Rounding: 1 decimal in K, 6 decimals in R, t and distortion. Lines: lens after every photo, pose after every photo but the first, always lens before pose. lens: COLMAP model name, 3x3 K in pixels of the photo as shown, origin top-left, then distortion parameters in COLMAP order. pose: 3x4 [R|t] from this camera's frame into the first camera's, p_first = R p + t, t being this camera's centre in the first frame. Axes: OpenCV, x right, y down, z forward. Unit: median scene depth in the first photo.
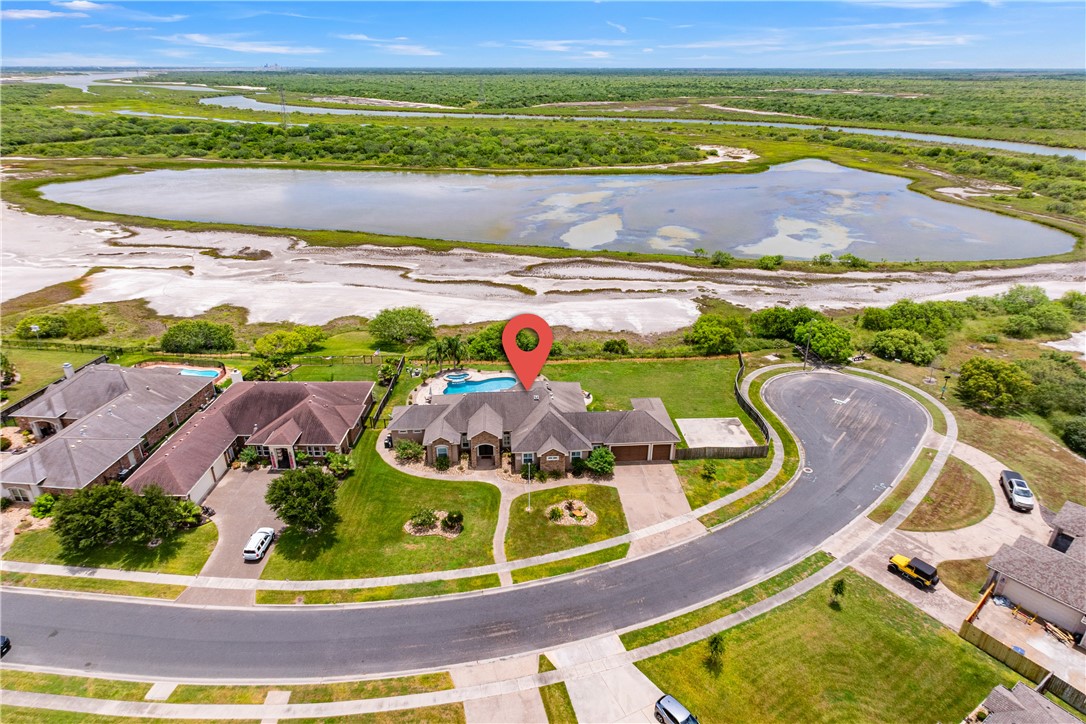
lens RADIAL K [[628.9, 0, 538.6], [0, 628.9, 362.3], [0, 0, 1]] dist [0.007563, -0.007342]
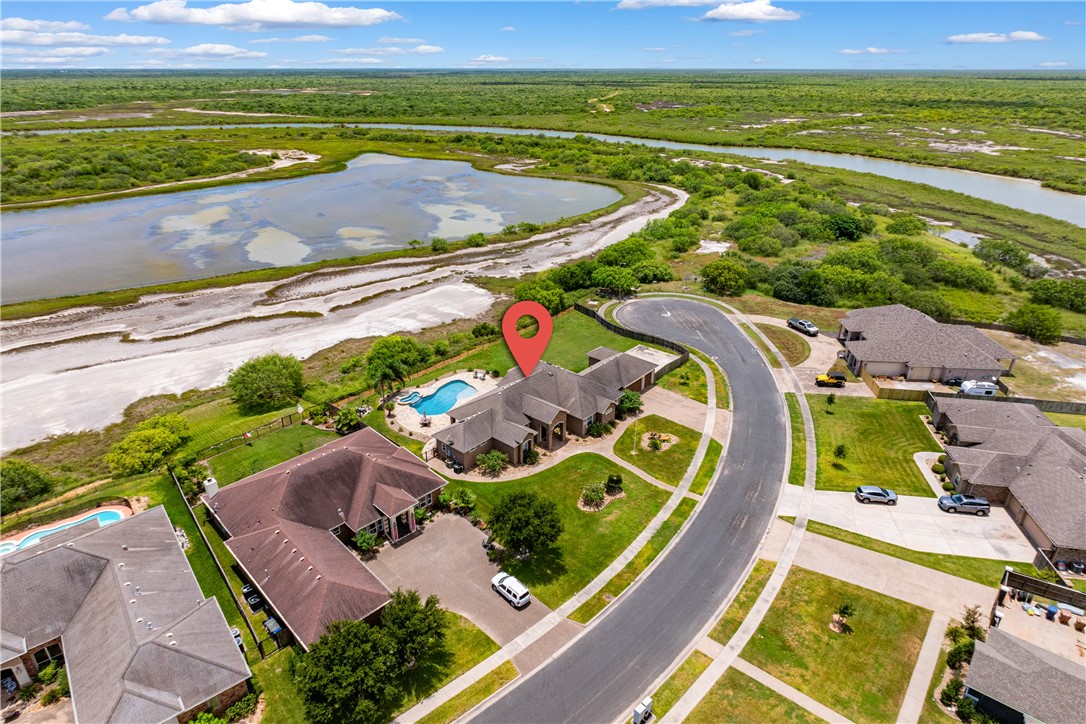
lens RADIAL K [[628.9, 0, 539.6], [0, 628.9, 360.1], [0, 0, 1]] dist [0.007563, -0.007342]
pose [[0.701457, -0.301632, 0.645737, -0.614427], [0.303692, 0.946157, 0.112065, -0.080855], [-0.644771, 0.117496, 0.755292, 0.161394]]
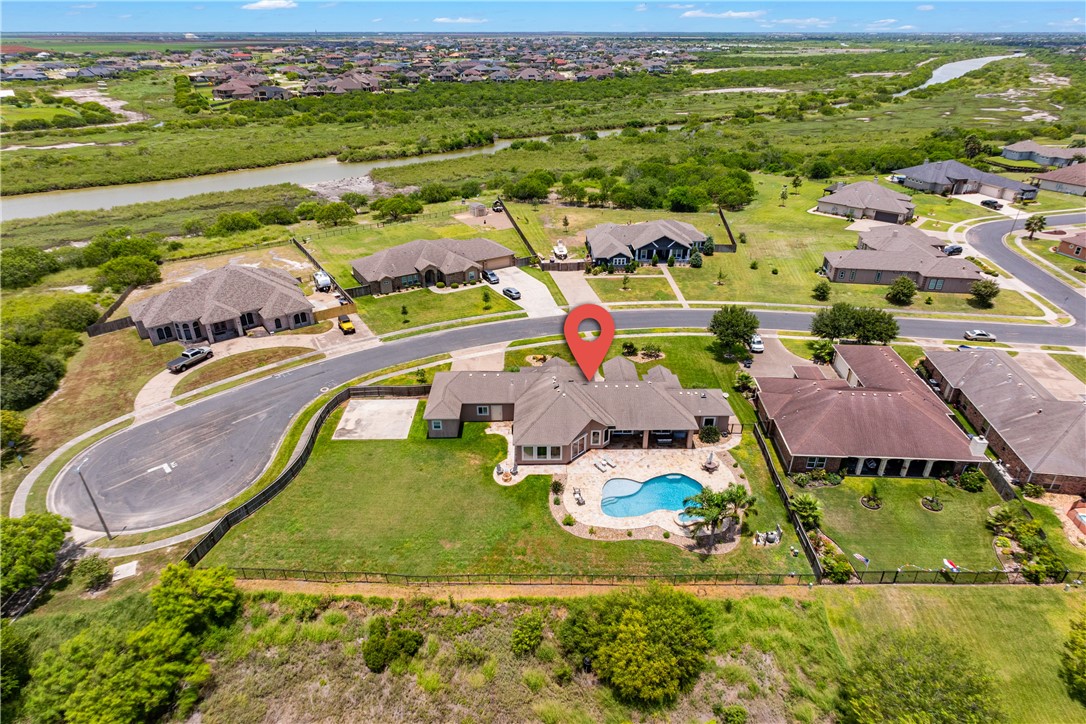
lens RADIAL K [[628.9, 0, 546.8], [0, 628.9, 359.7], [0, 0, 1]] dist [0.007563, -0.007342]
pose [[-0.999215, -0.020683, 0.033786, 0.000822], [0.014478, 0.603208, 0.797452, -0.604871], [-0.036874, 0.797315, -0.602435, 1.321825]]
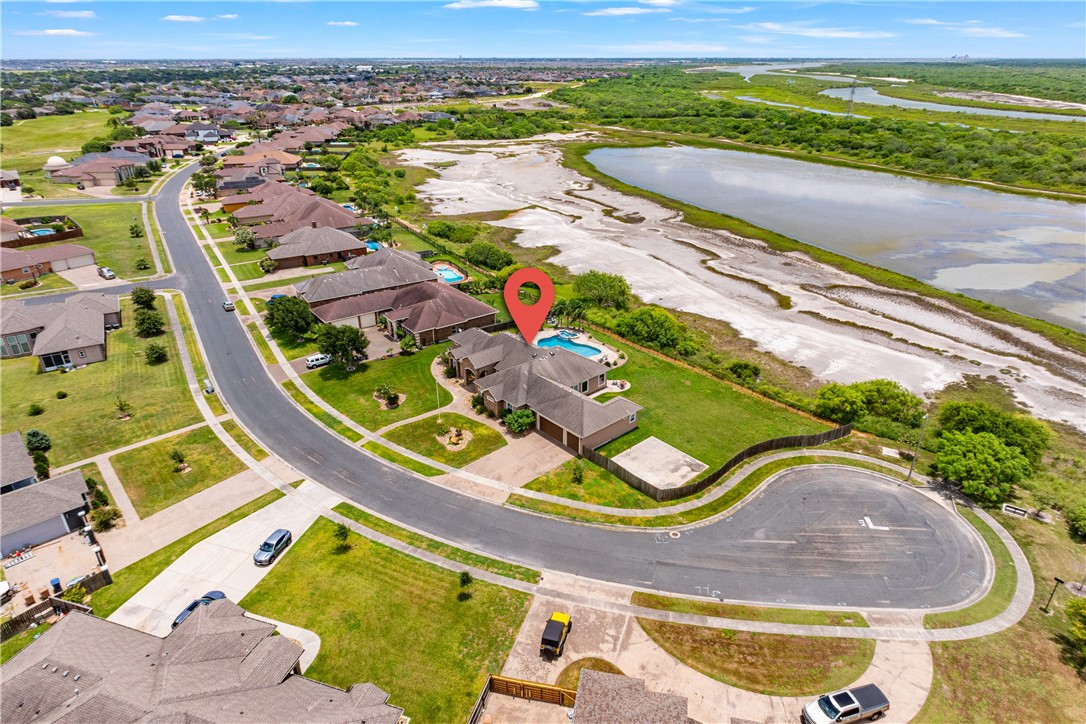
lens RADIAL K [[628.9, 0, 543.1], [0, 628.9, 363.3], [0, 0, 1]] dist [0.007563, -0.007342]
pose [[0.616636, 0.343205, -0.708499, 0.688128], [-0.334292, 0.928953, 0.159047, -0.096724], [0.712748, 0.138771, 0.687556, 0.214007]]
